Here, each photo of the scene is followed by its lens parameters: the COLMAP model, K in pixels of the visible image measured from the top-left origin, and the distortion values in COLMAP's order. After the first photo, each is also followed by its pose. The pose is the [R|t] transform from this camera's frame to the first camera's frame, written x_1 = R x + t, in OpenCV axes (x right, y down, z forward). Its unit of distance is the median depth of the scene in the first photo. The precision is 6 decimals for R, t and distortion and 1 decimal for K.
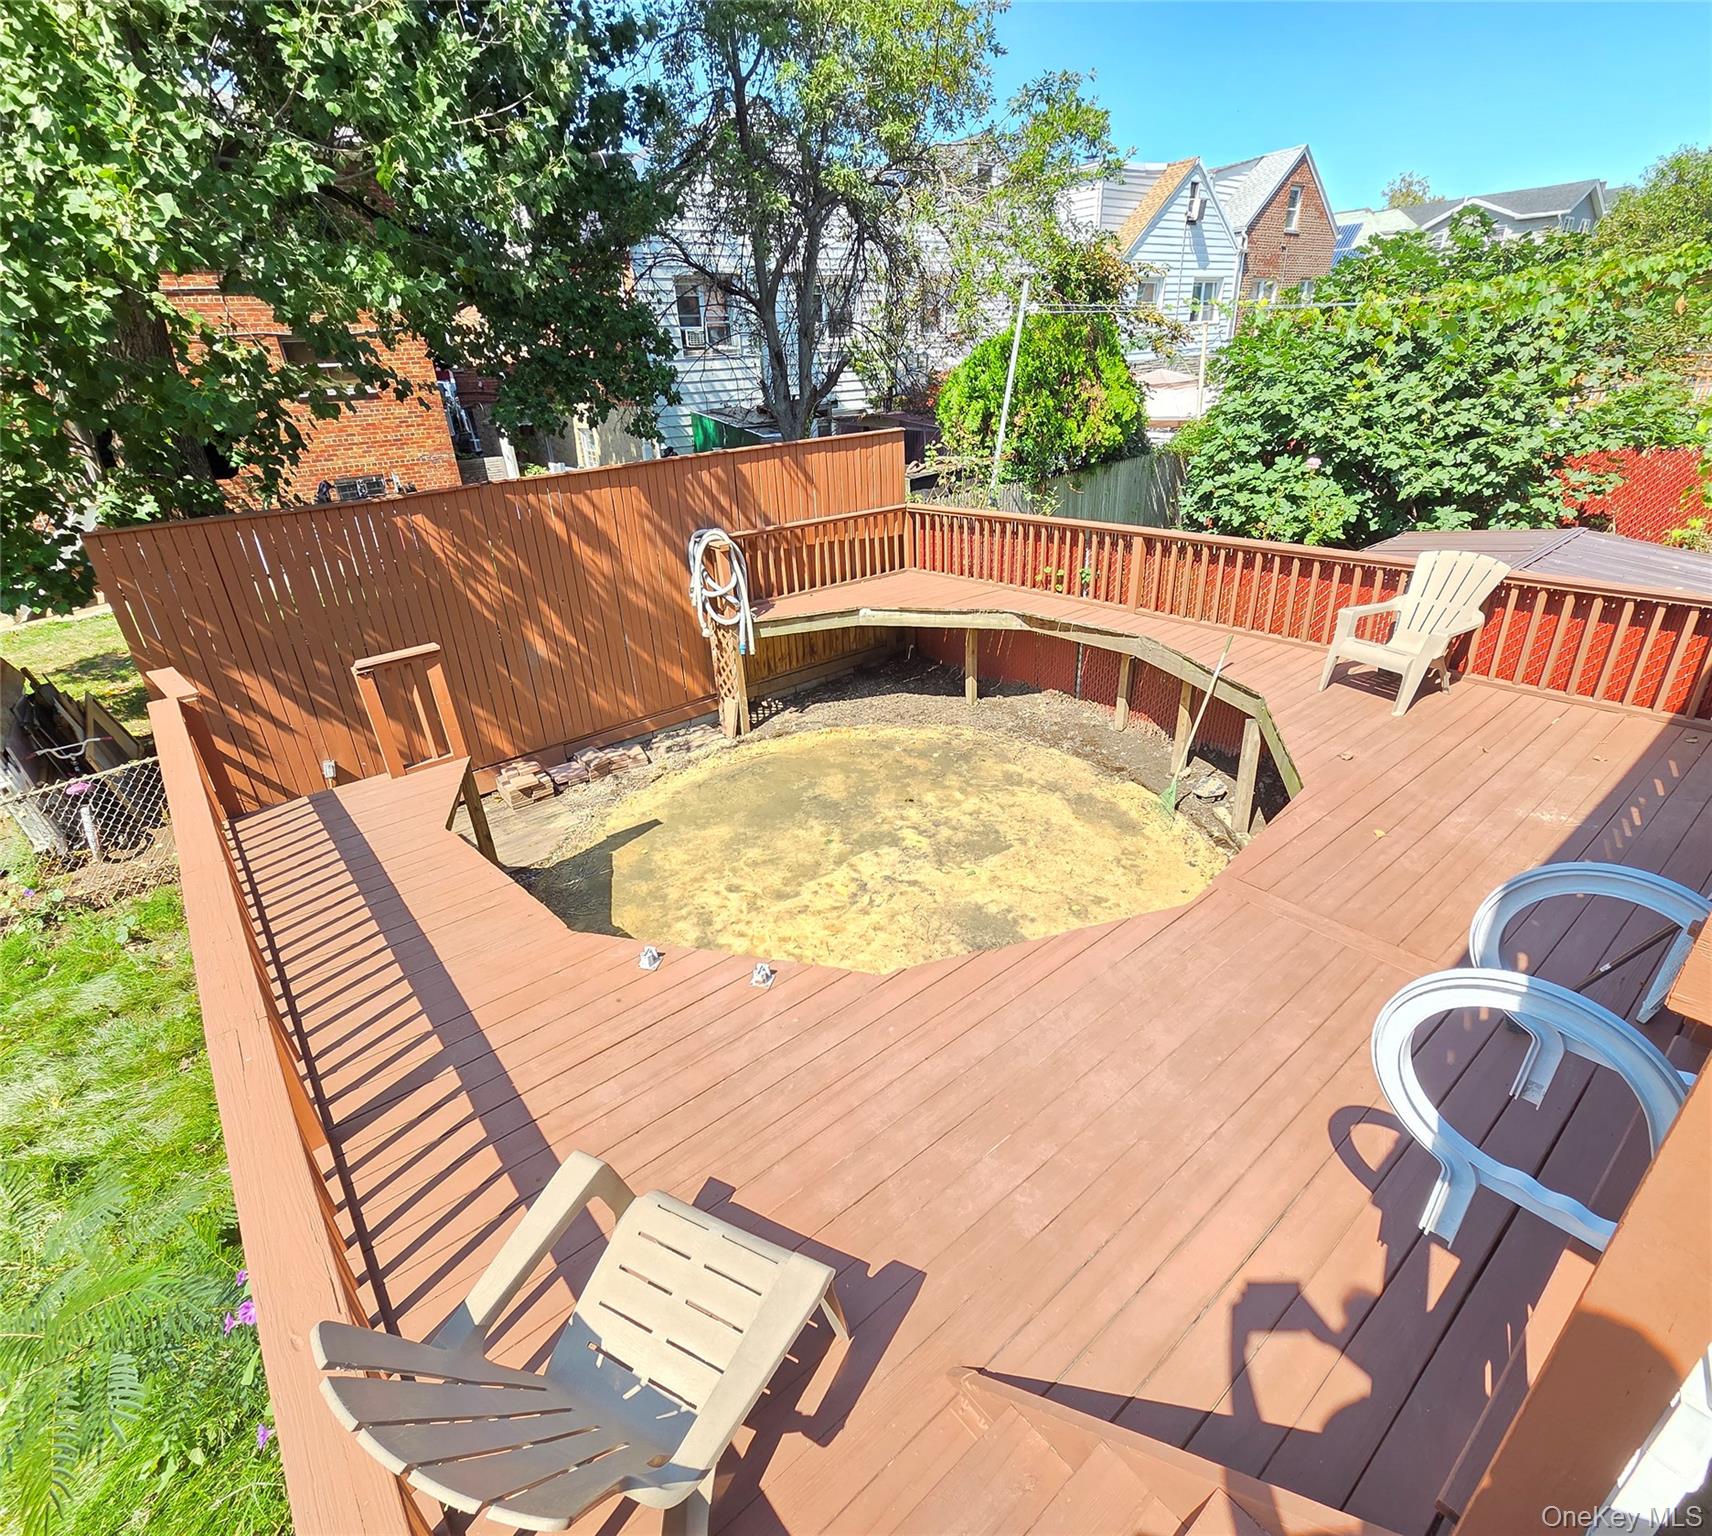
lens RADIAL K [[840.9, 0, 862.4], [0, 840.9, 771.1], [0, 0, 1]] dist [0.005259, -0.002774]
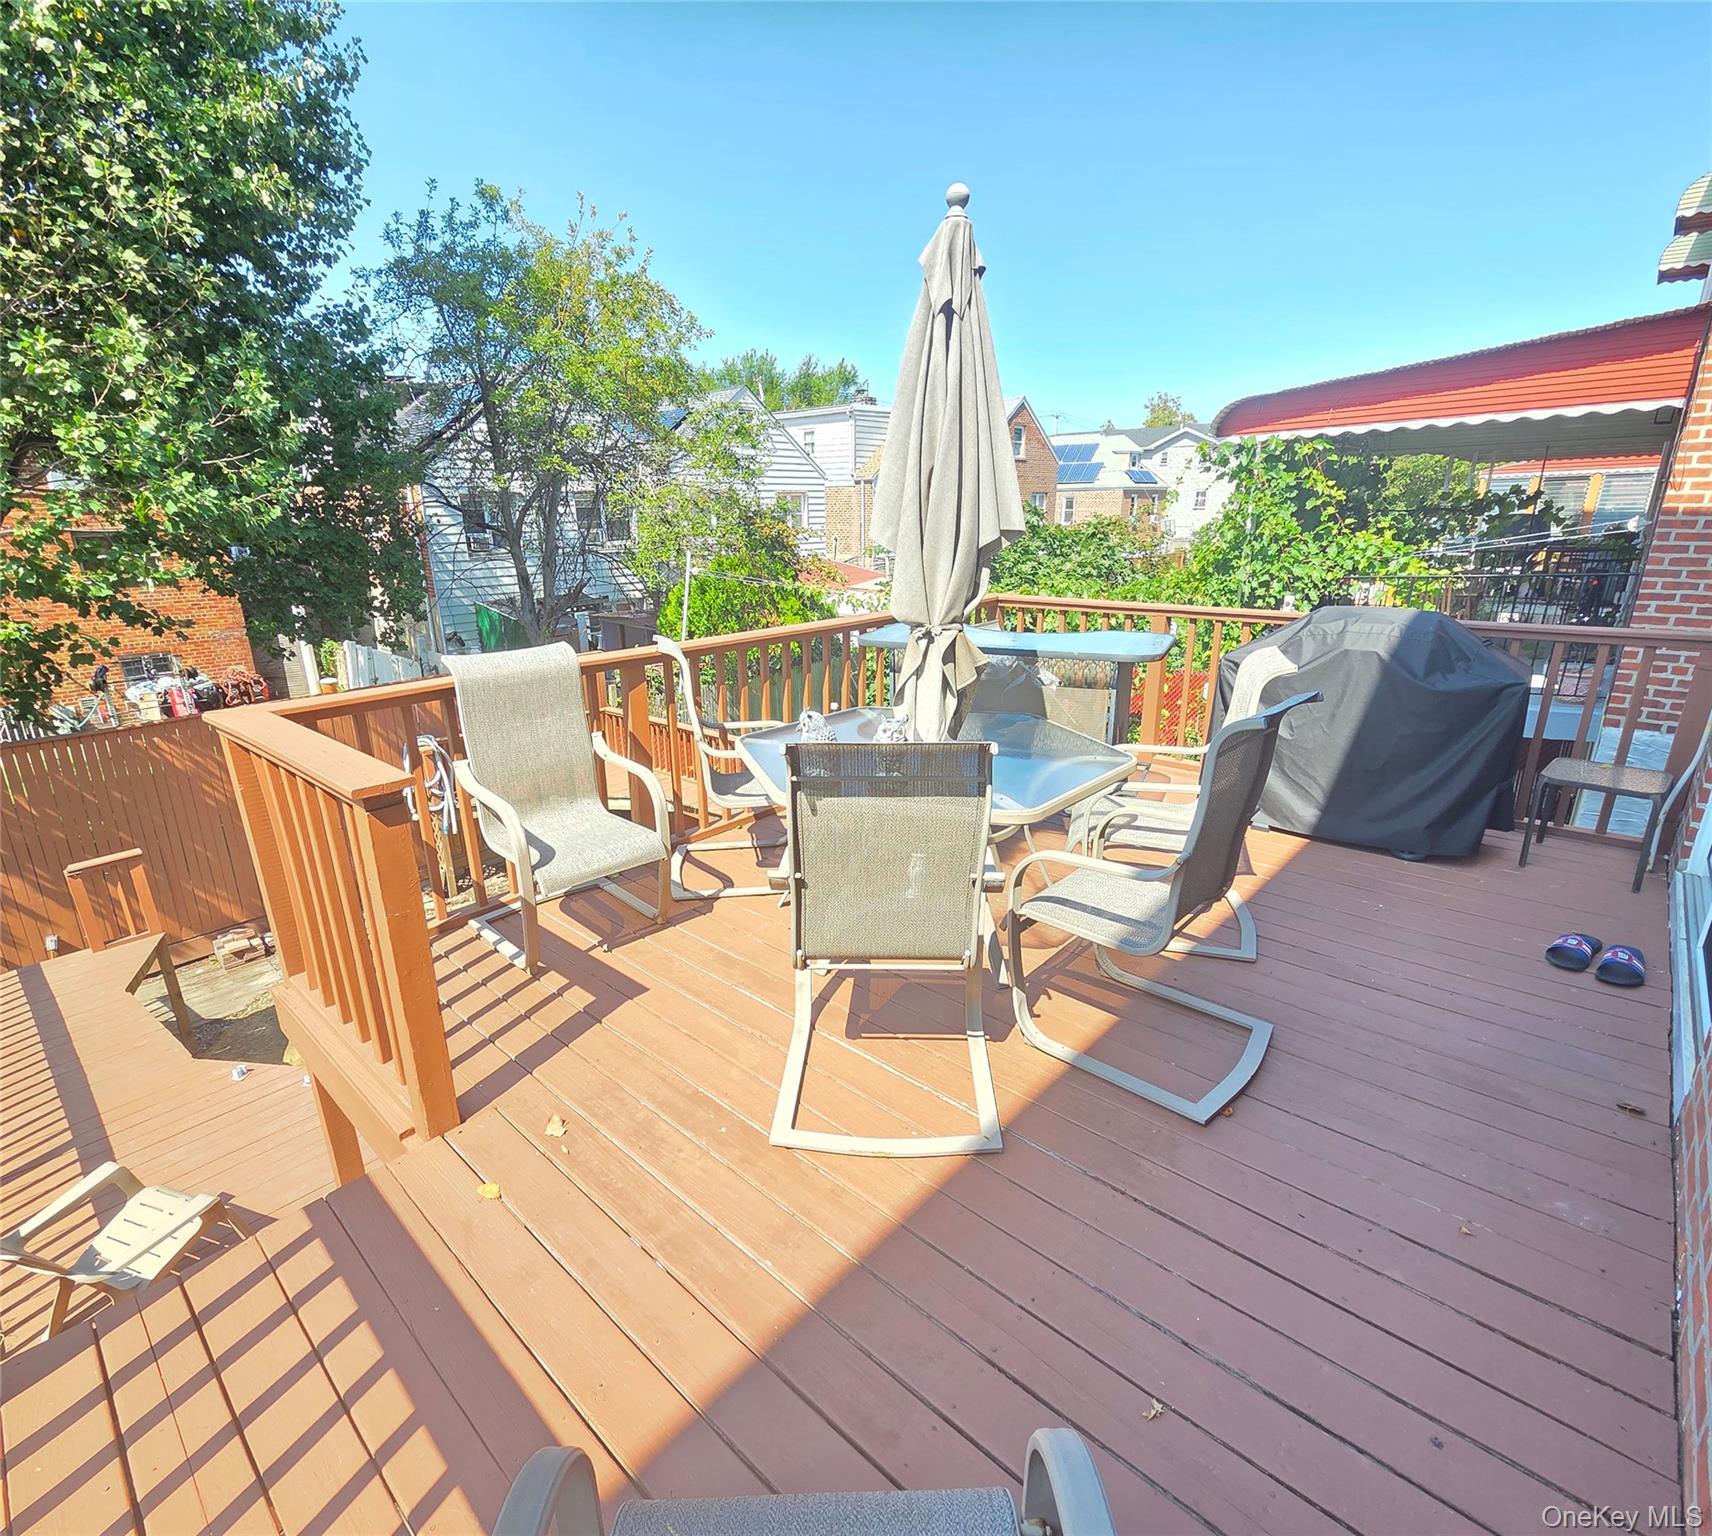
lens RADIAL K [[840.9, 0, 845.9], [0, 840.9, 769.4], [0, 0, 1]] dist [0.005259, -0.002774]
pose [[0.989273, -0.003879, 0.146027, 0.285367], [0.026928, 0.987359, -0.156198, -0.025013], [-0.143575, 0.158455, 0.976872, -0.344573]]
